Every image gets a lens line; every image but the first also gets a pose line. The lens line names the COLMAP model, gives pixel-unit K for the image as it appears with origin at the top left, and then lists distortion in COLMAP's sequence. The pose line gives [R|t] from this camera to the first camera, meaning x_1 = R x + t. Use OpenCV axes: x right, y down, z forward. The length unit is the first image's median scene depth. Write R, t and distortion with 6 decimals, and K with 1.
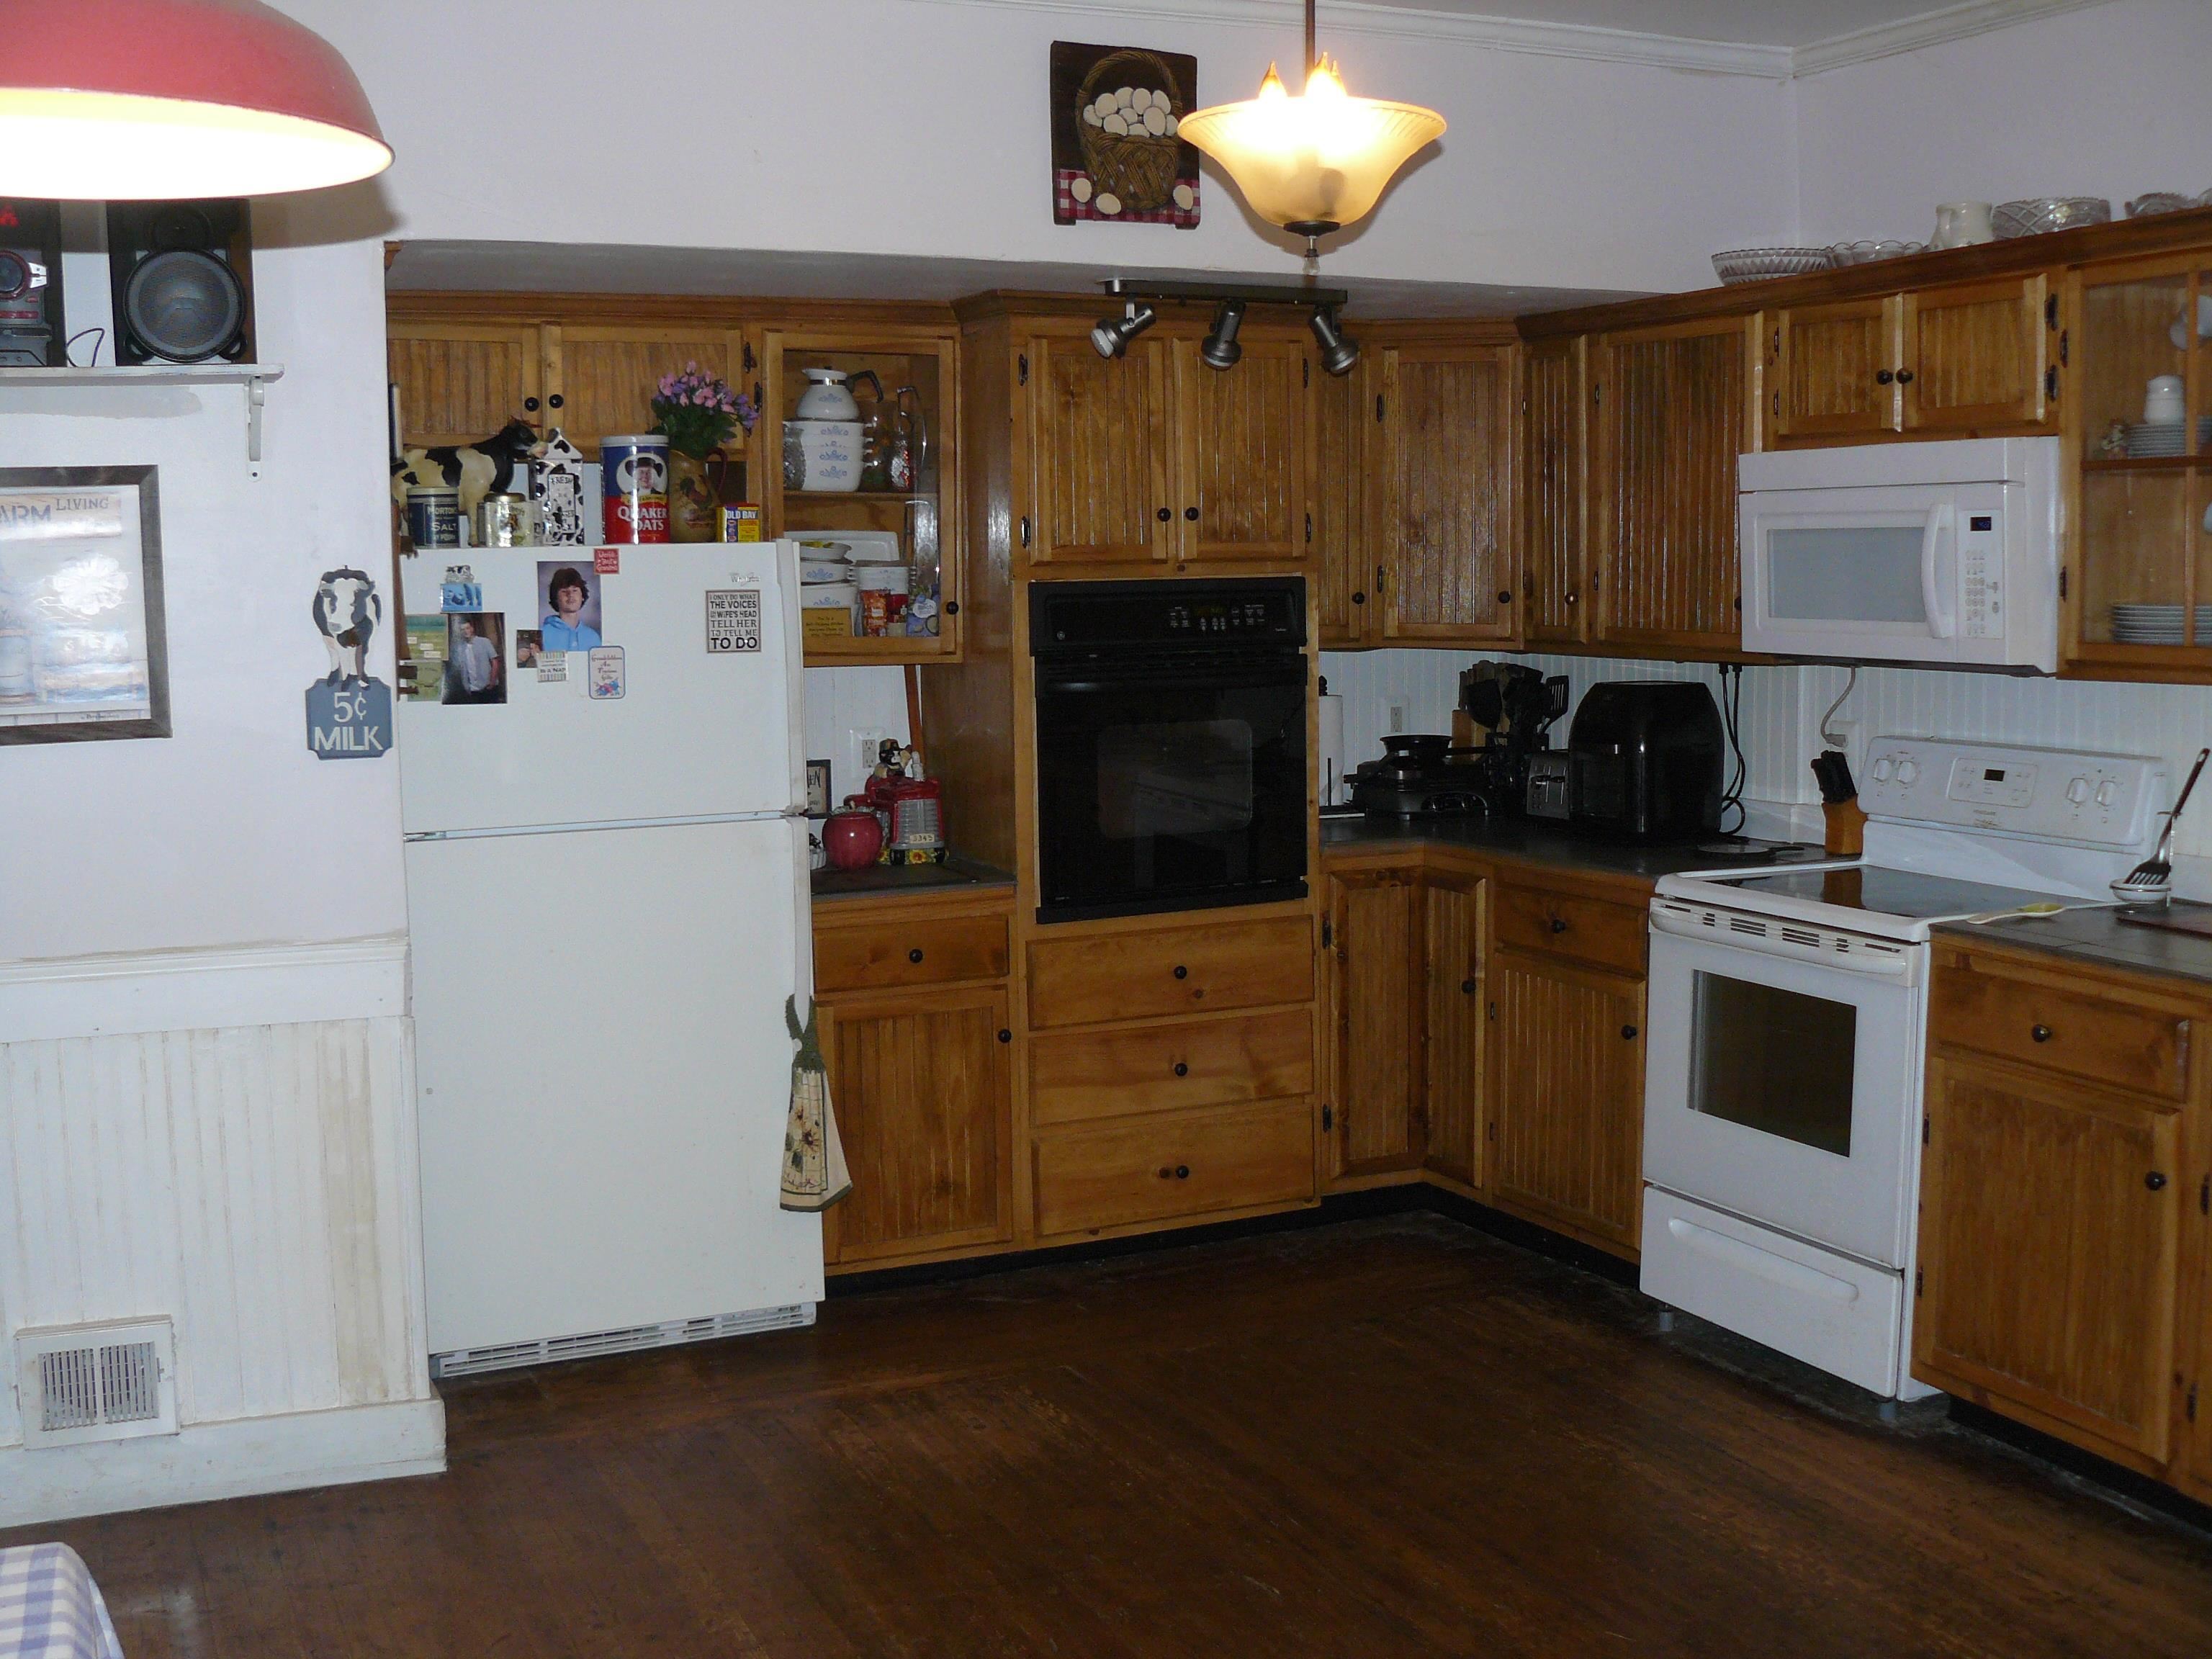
lens RADIAL K [[2386.9, 0, 1106.0], [0, 2386.9, 829.5], [0, 0, 1]] dist [-0.195058, 0.214345]
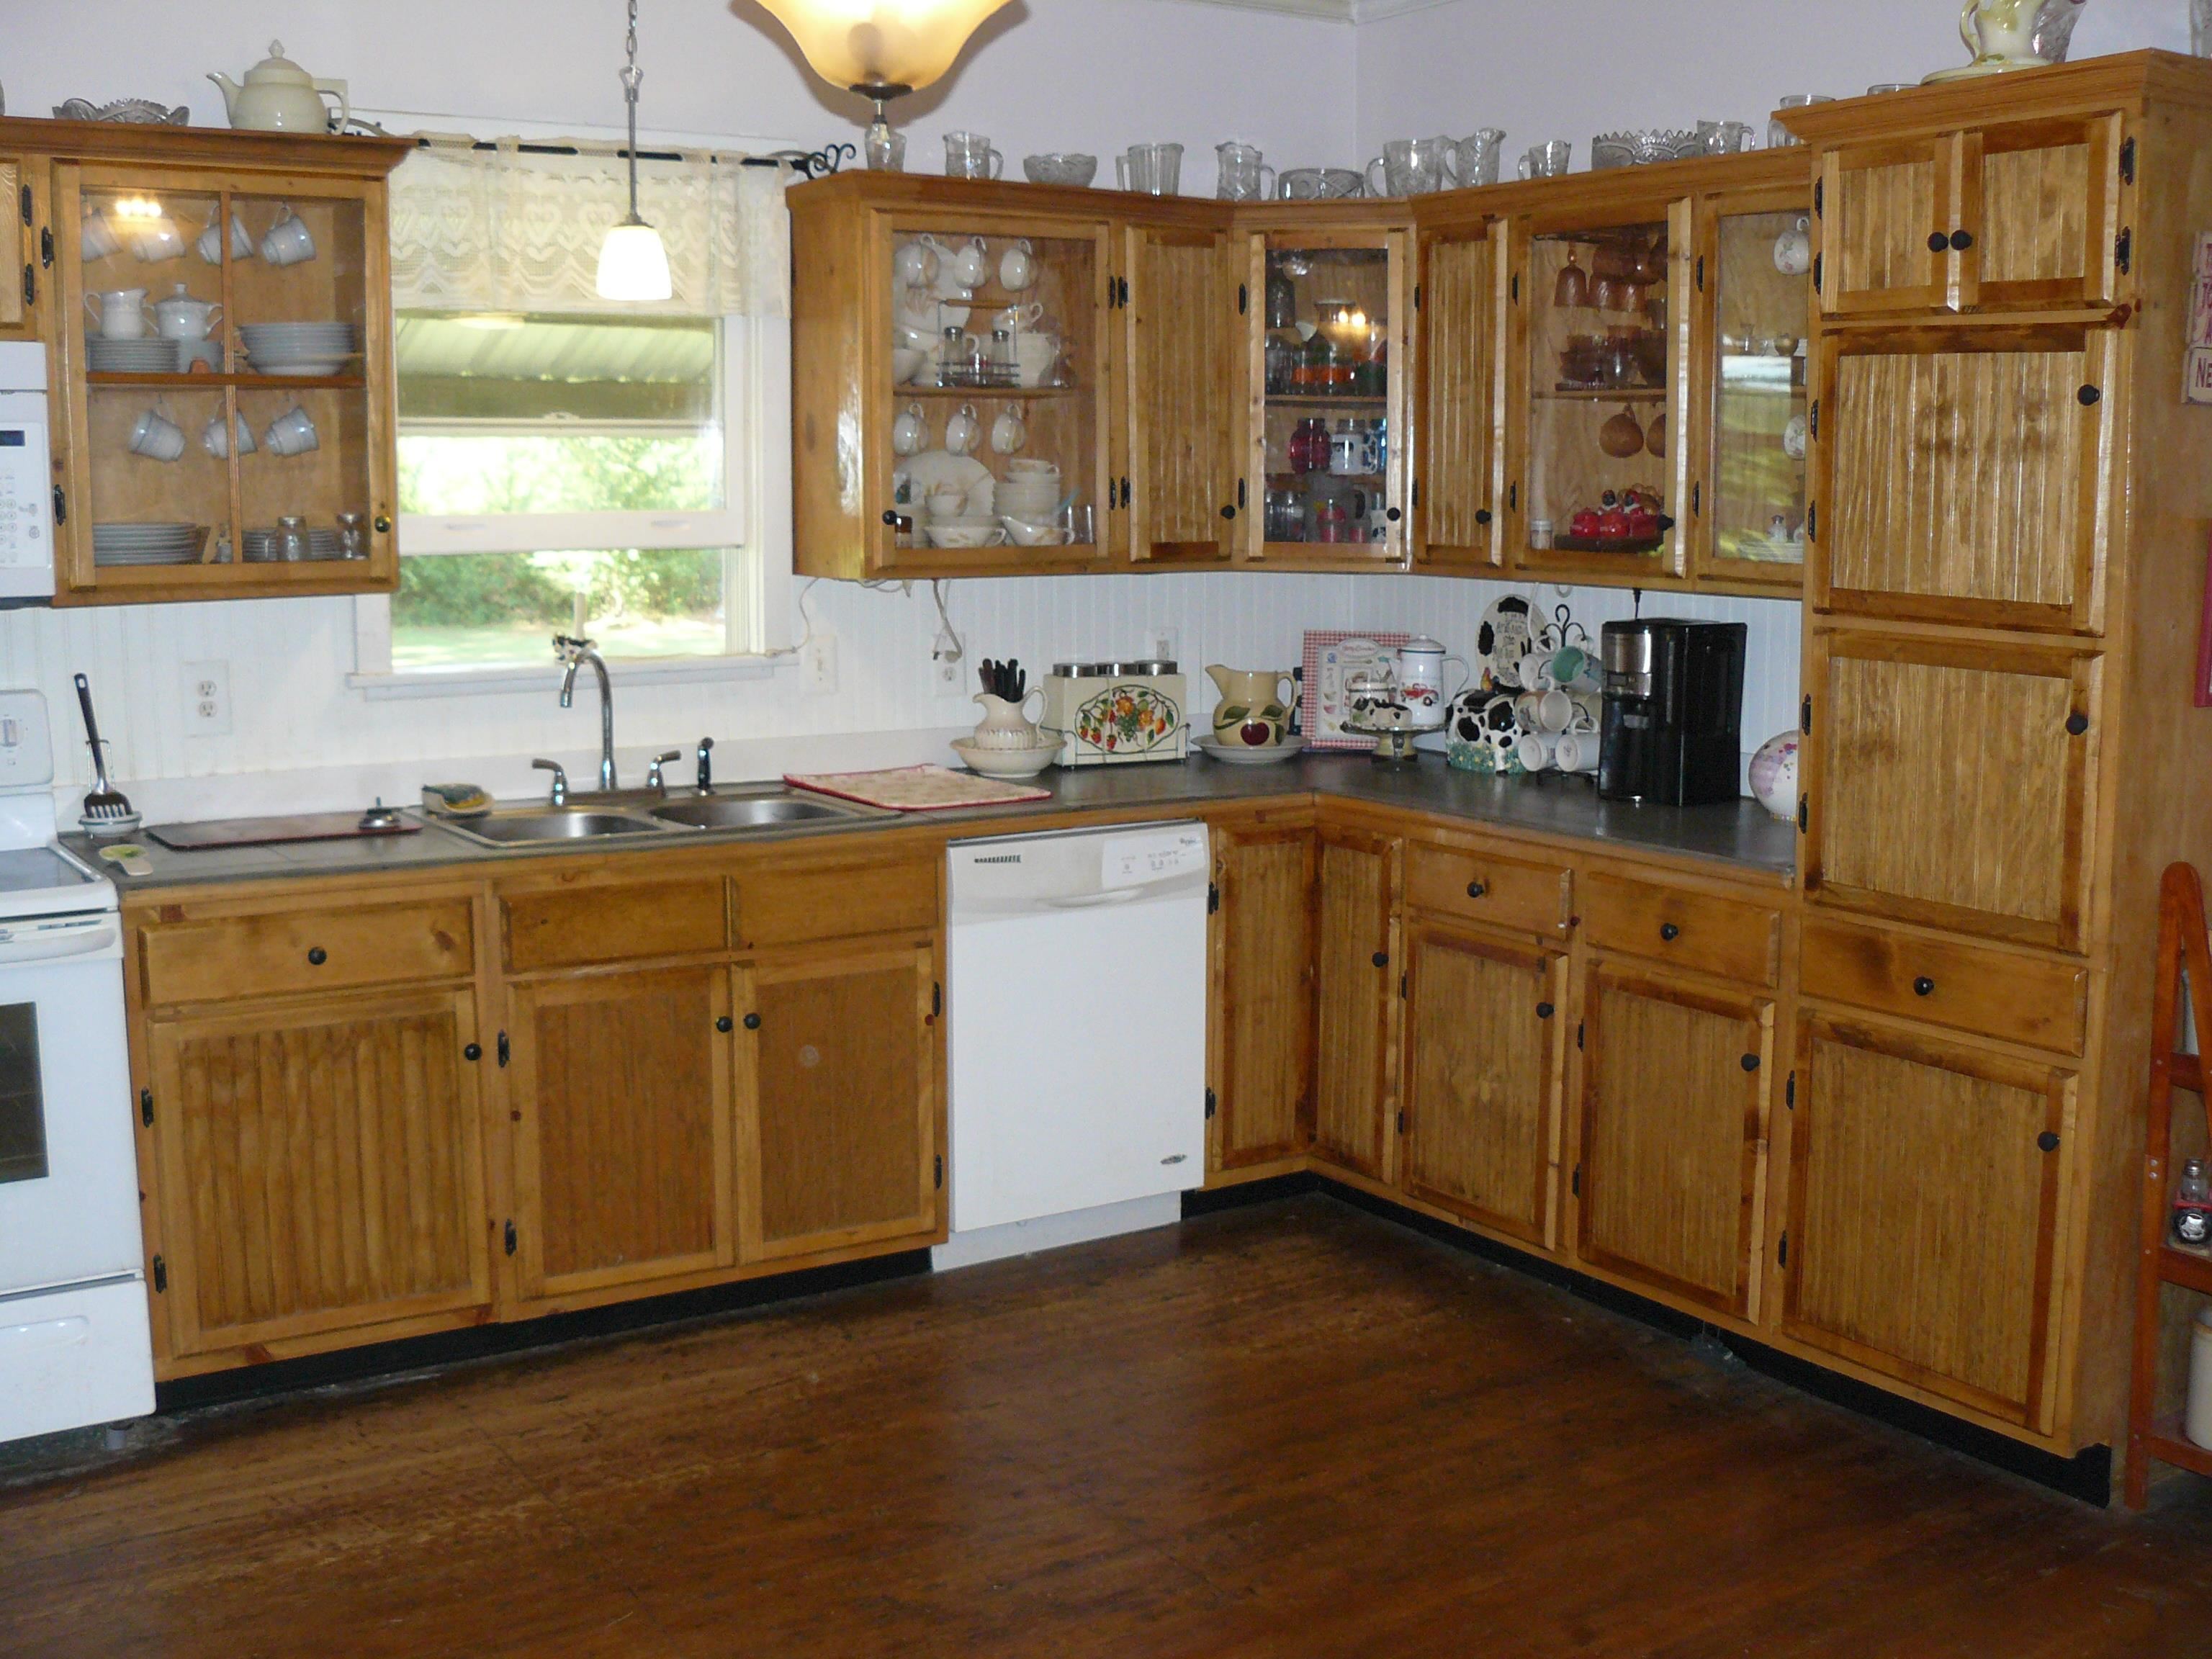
lens RADIAL K [[2386.9, 0, 1106.0], [0, 2386.9, 829.5], [0, 0, 1]] dist [-0.195058, 0.214345]
pose [[-0.164777, -0.133939, 0.977194, -0.610581], [0.102501, 0.983047, 0.152026, -0.081338], [-0.980990, 0.125214, -0.148255, 0.799046]]
